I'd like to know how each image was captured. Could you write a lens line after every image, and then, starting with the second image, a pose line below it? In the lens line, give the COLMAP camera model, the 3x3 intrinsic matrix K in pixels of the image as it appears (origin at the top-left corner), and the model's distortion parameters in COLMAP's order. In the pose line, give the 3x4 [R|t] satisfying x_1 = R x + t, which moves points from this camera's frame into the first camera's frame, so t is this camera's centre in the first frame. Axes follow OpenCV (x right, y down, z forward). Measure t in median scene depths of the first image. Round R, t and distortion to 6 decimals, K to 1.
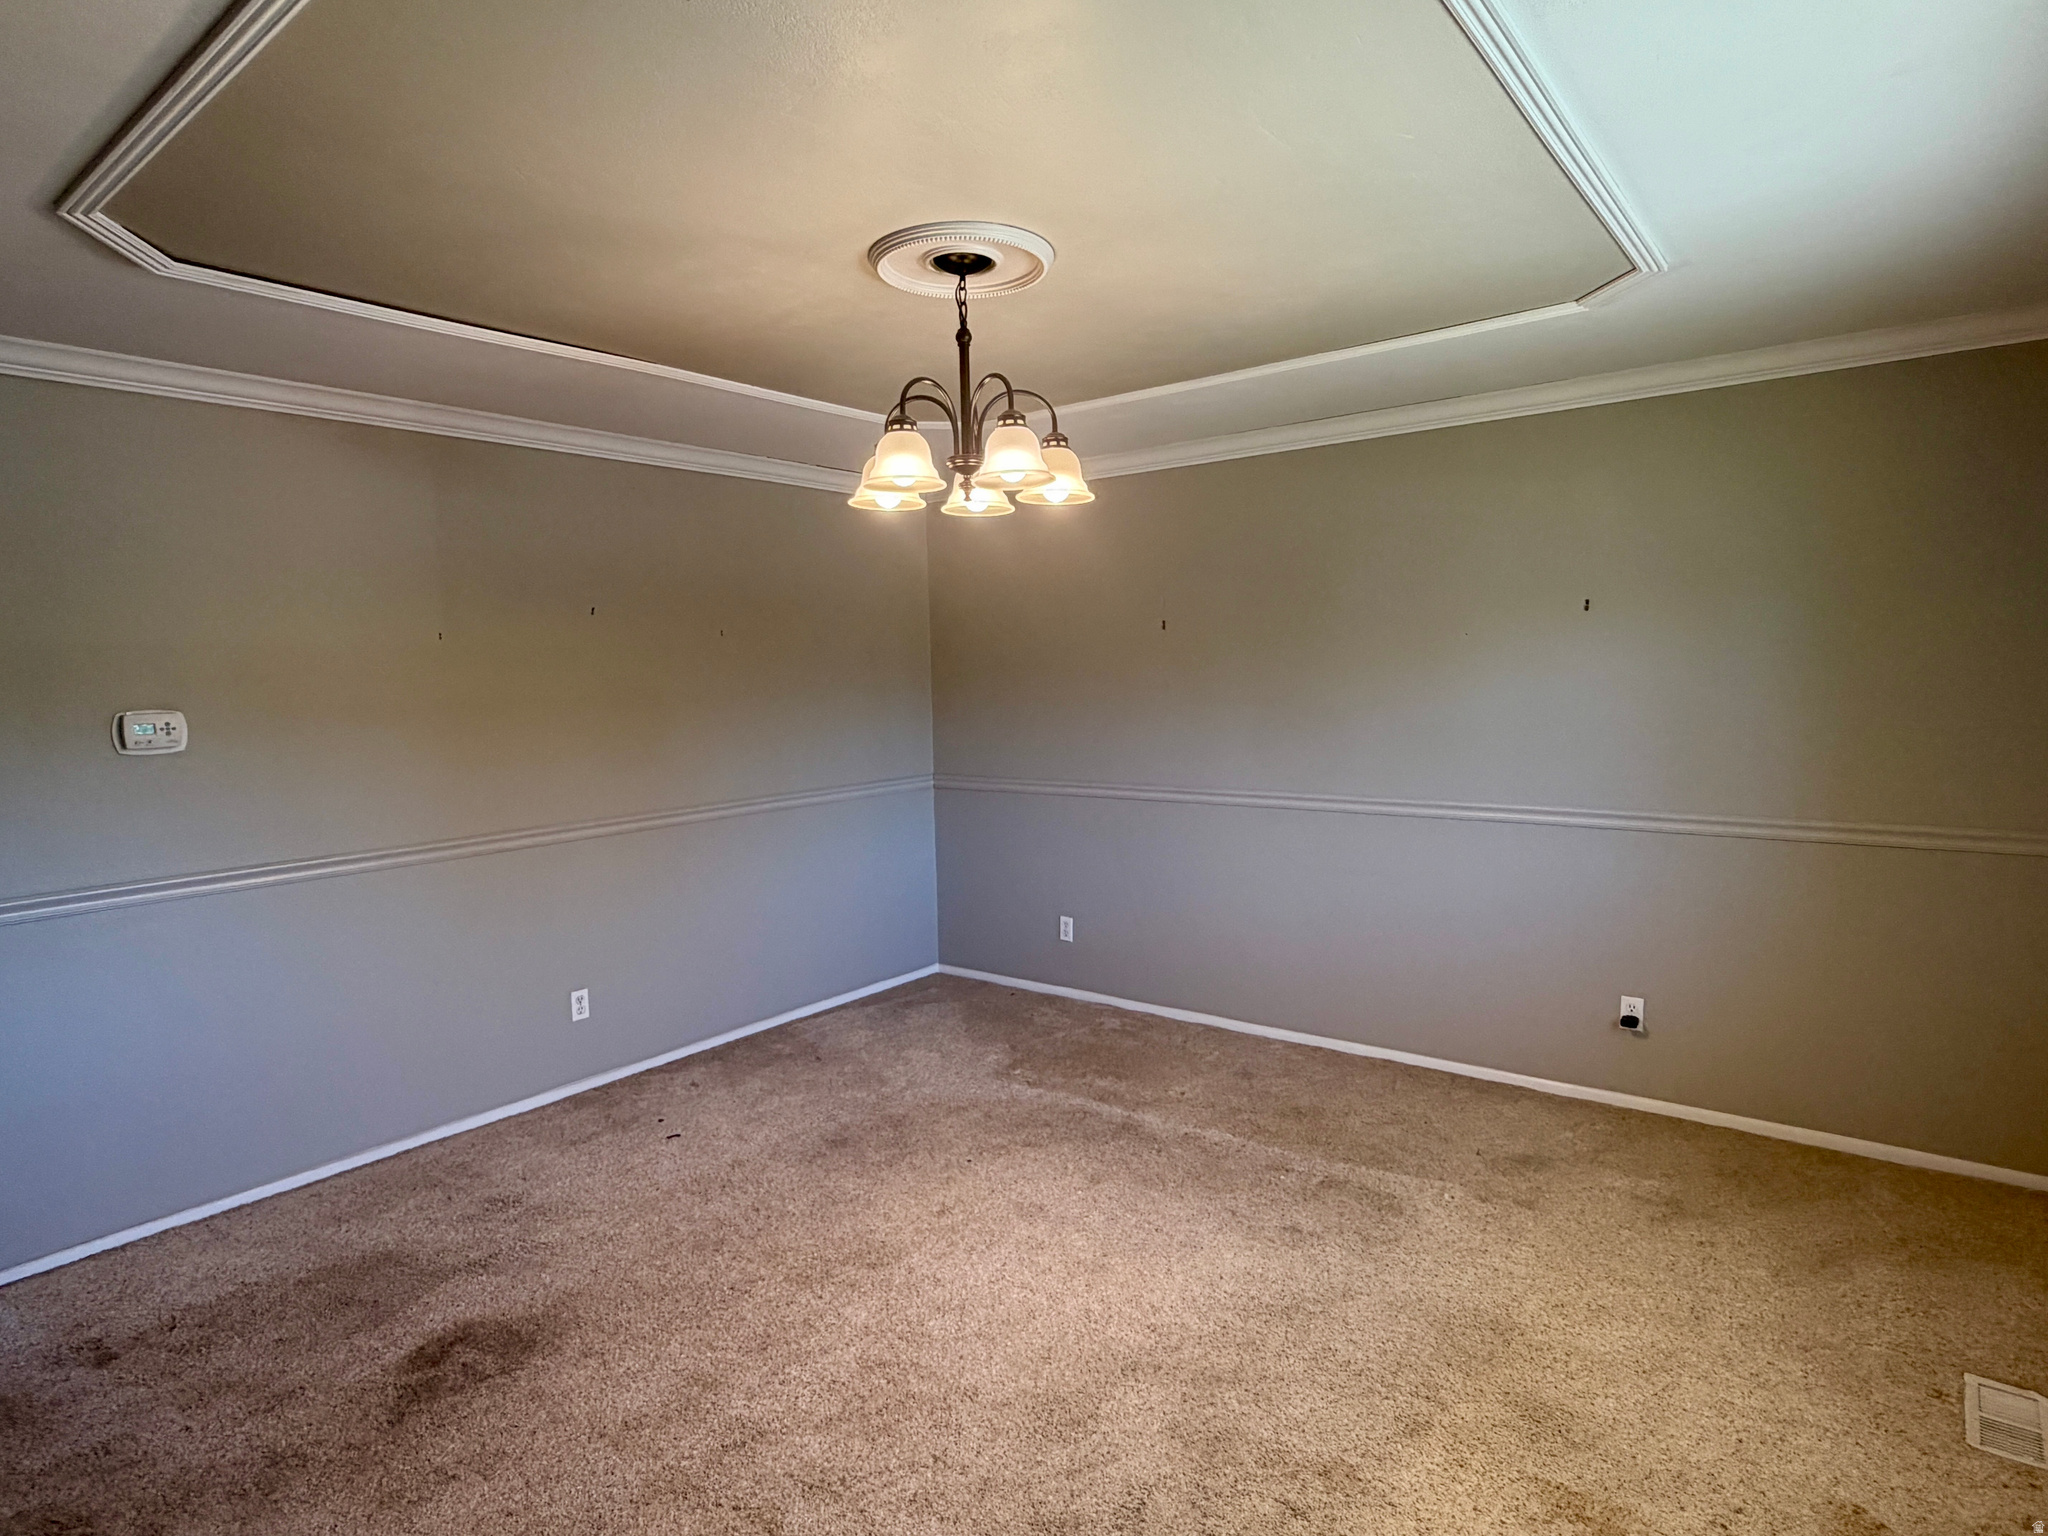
lens RADIAL K [[1146.1, 0, 1024.0], [0, 1146.1, 768.0], [0, 0, 1]] dist [0.000504, 0.000447]
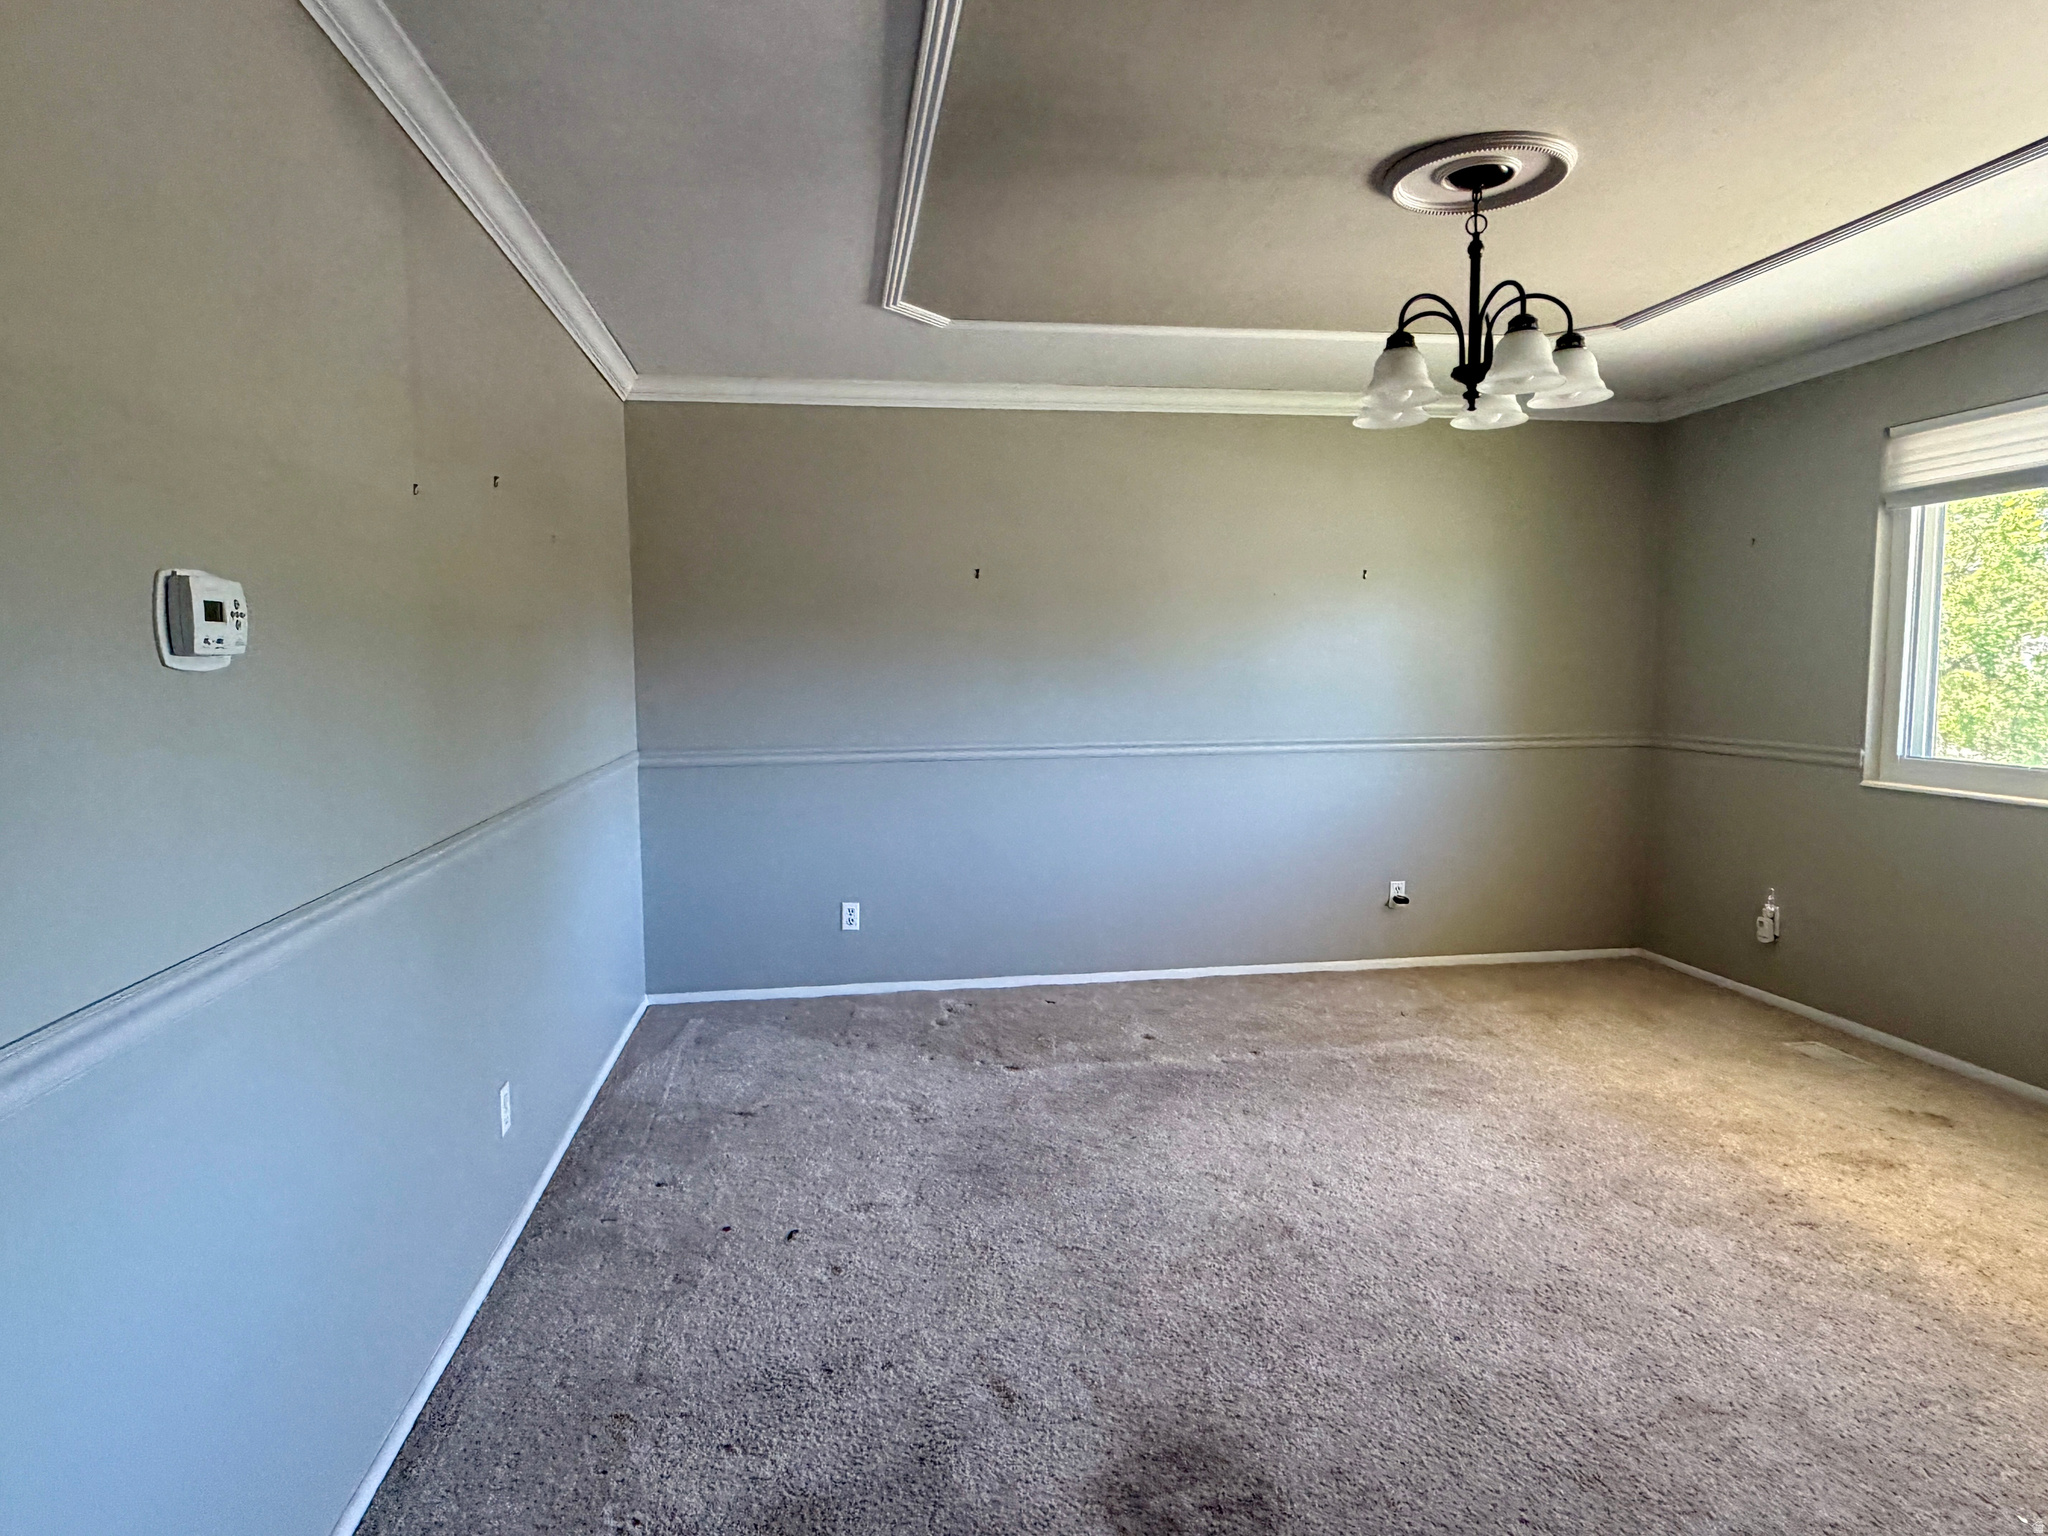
lens RADIAL K [[1199.9, 0, 1024.0], [0, 1199.9, 768.0], [0, 0, 1]] dist [-0.001728, -0.000566]
pose [[0.685845, -0.049337, 0.726073, -0.720737], [0.056637, 0.998292, 0.014336, 0.029466], [-0.725541, 0.031290, 0.687468, 0.369182]]
